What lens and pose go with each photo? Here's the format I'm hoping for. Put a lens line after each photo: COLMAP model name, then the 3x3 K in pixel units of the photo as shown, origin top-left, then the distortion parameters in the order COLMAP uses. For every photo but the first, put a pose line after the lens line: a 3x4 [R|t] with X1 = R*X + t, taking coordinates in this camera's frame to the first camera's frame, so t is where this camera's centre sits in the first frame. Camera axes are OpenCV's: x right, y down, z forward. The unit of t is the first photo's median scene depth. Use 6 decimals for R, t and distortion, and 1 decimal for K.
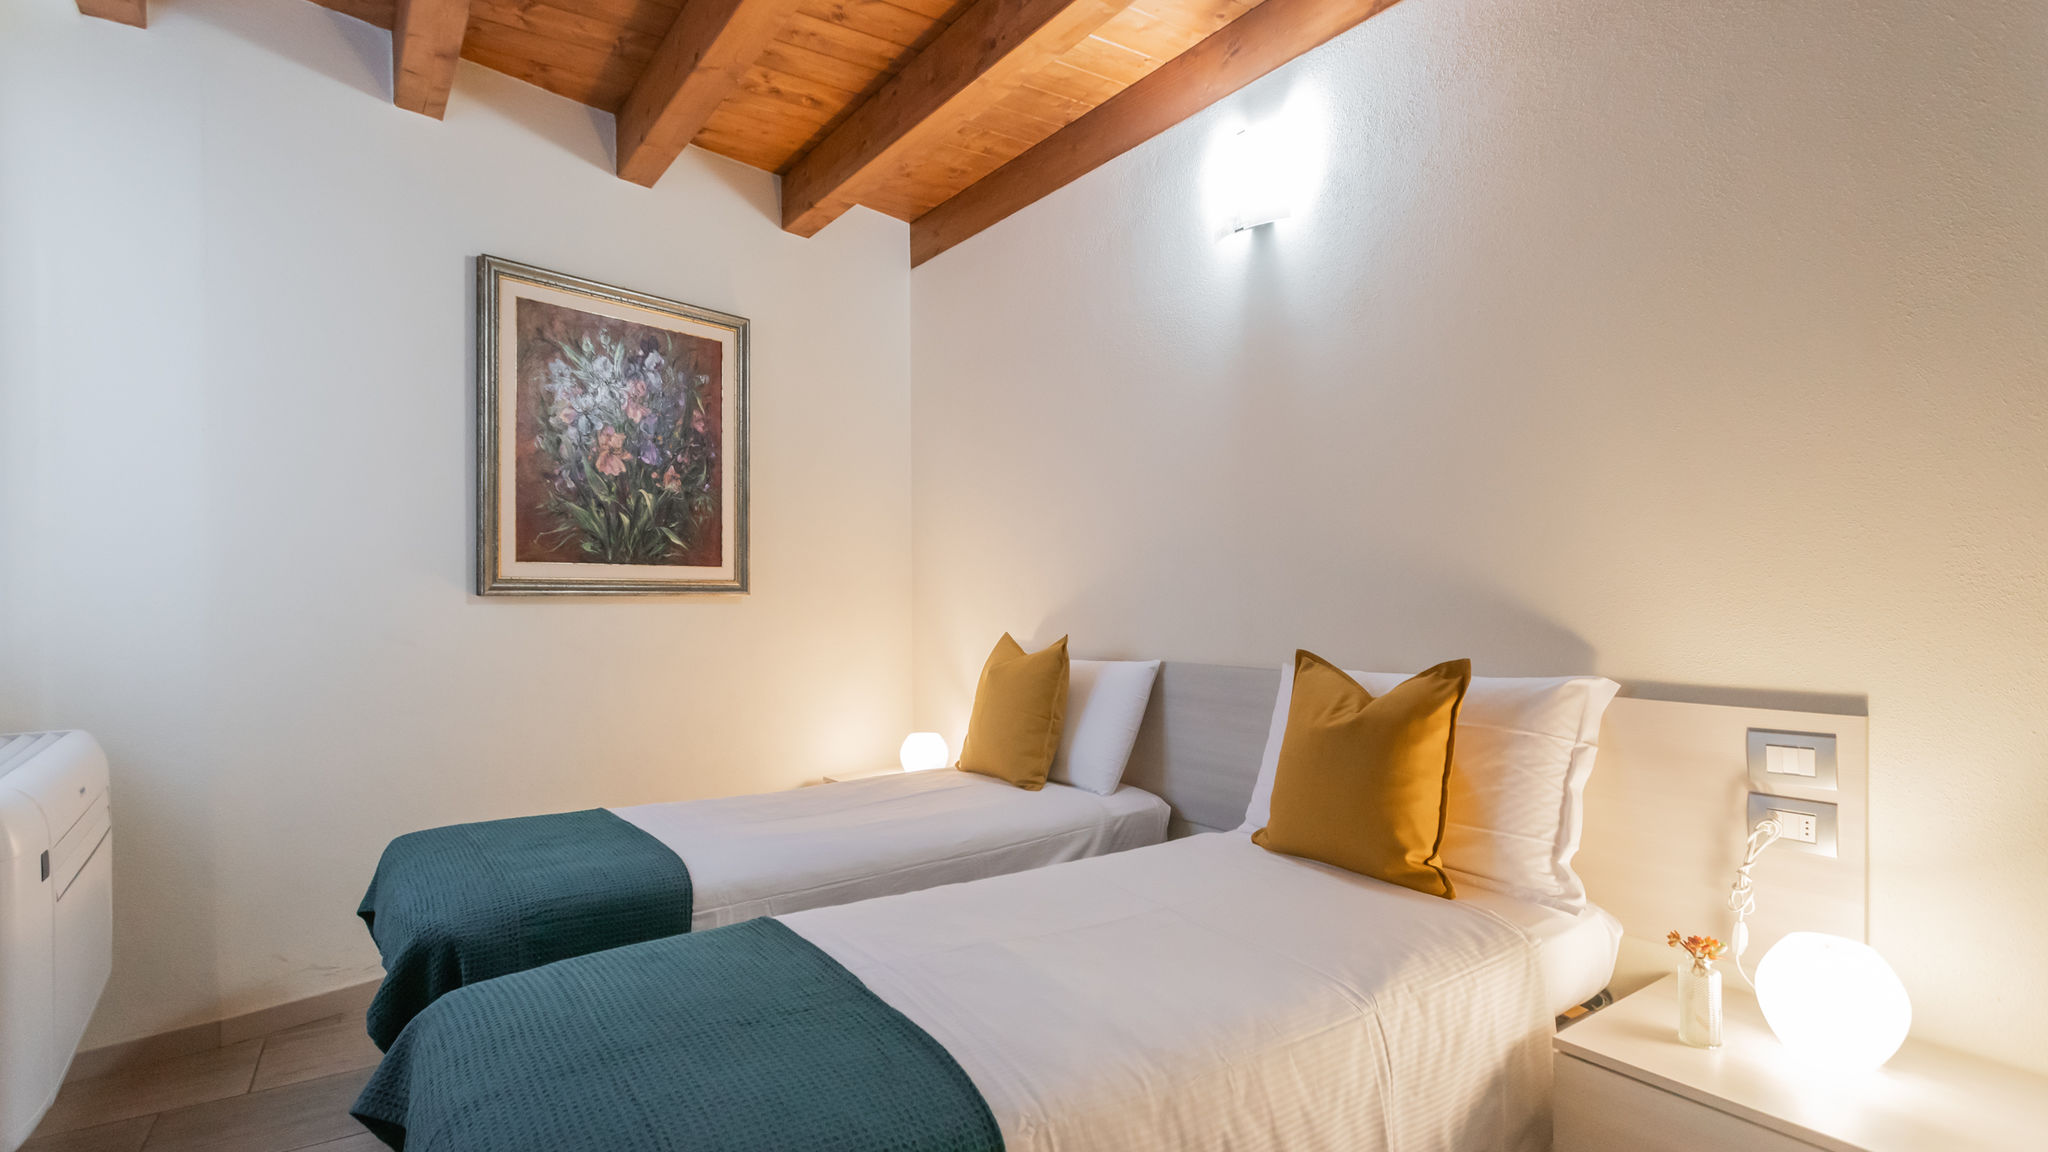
lens RADIAL K [[1004.7, 0, 963.7], [0, 1004.7, 602.9], [0, 0, 1]] dist [0.001707, 0.002077]
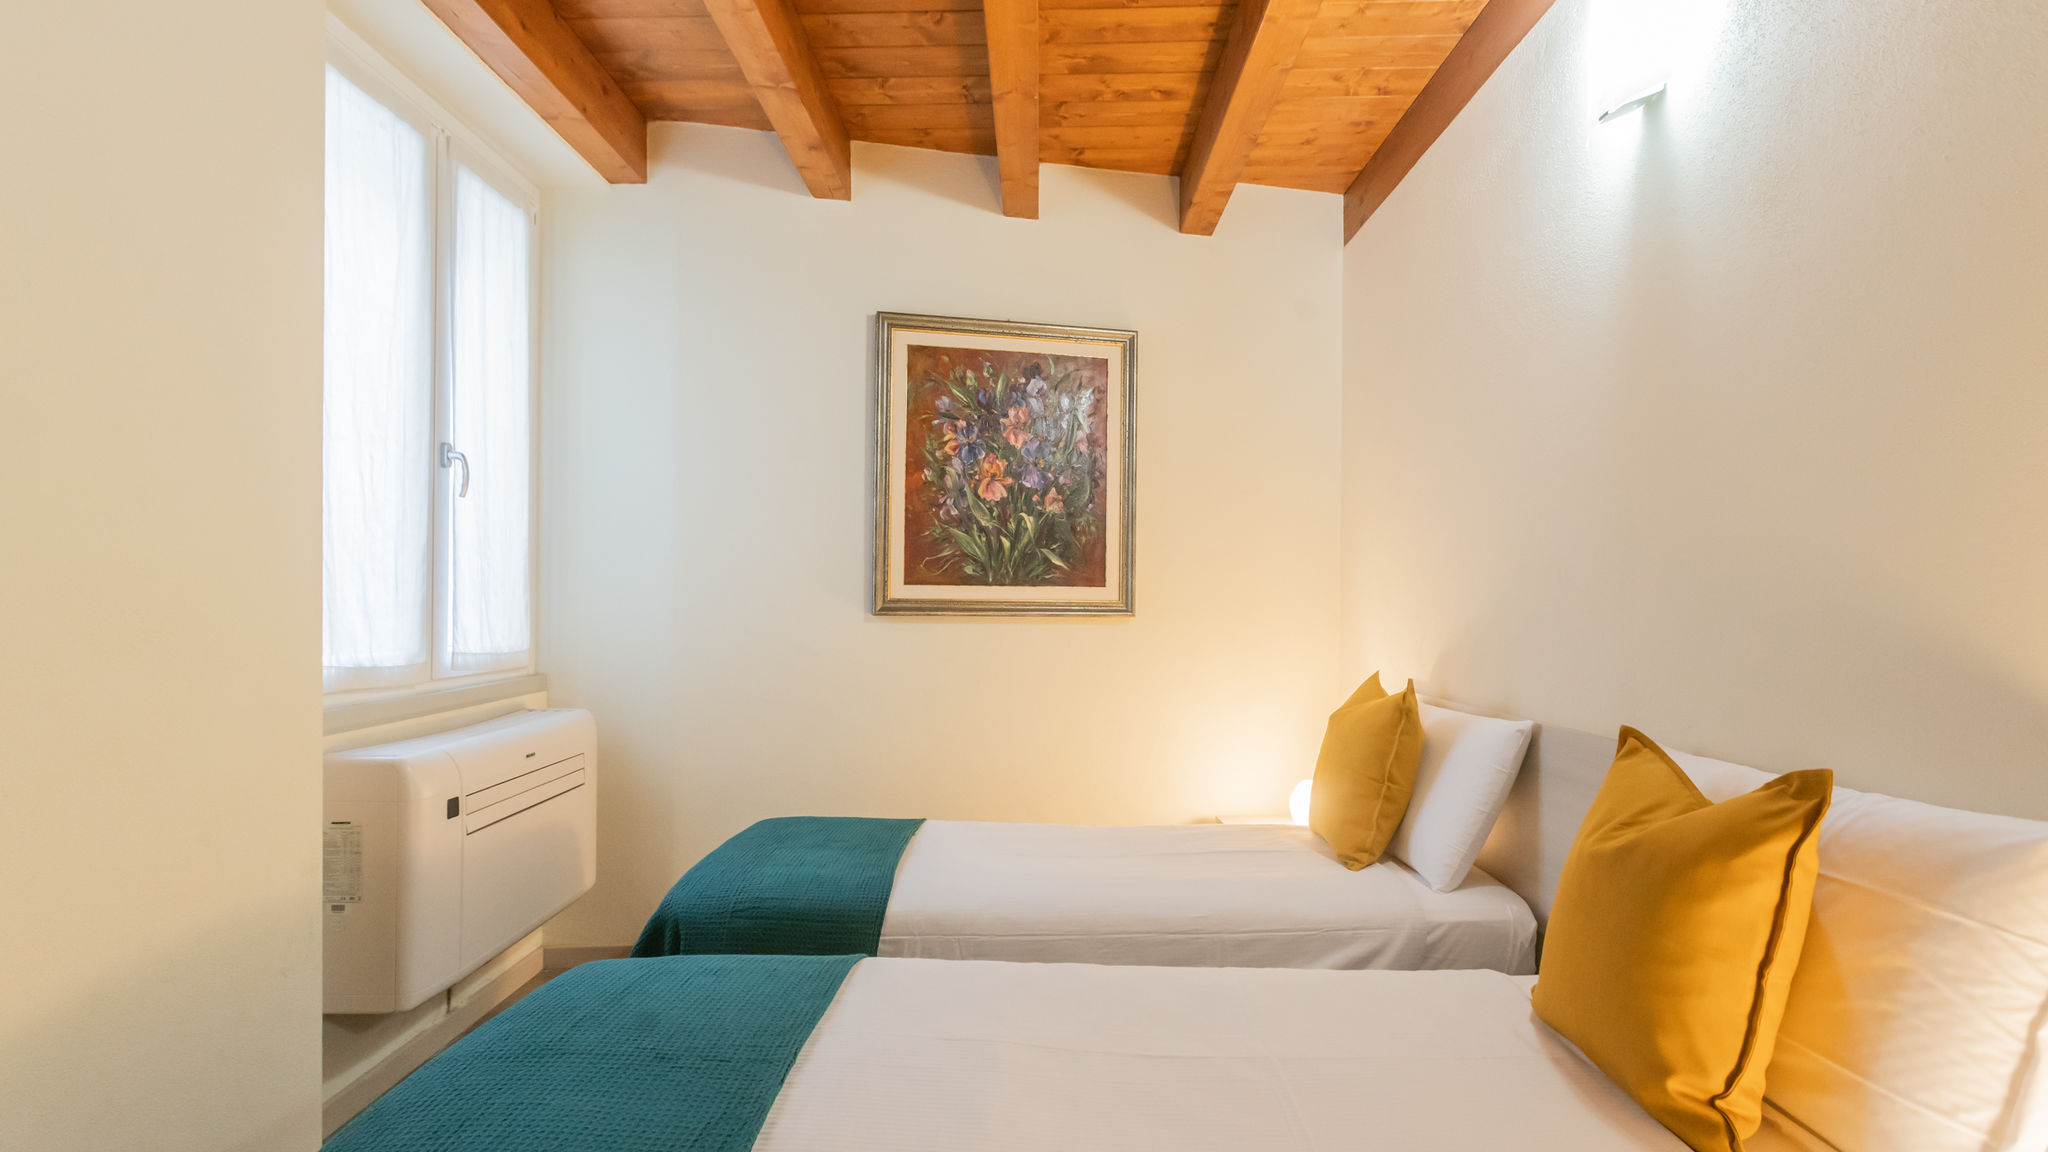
lens RADIAL K [[1004.7, 0, 993.6], [0, 1004.7, 600.3], [0, 0, 1]] dist [0.001707, 0.002077]
pose [[0.819210, 0.011578, -0.573376, 0.279013], [-0.019019, 0.999795, -0.006985, -0.017791], [0.573178, 0.016628, 0.819262, 0.159225]]
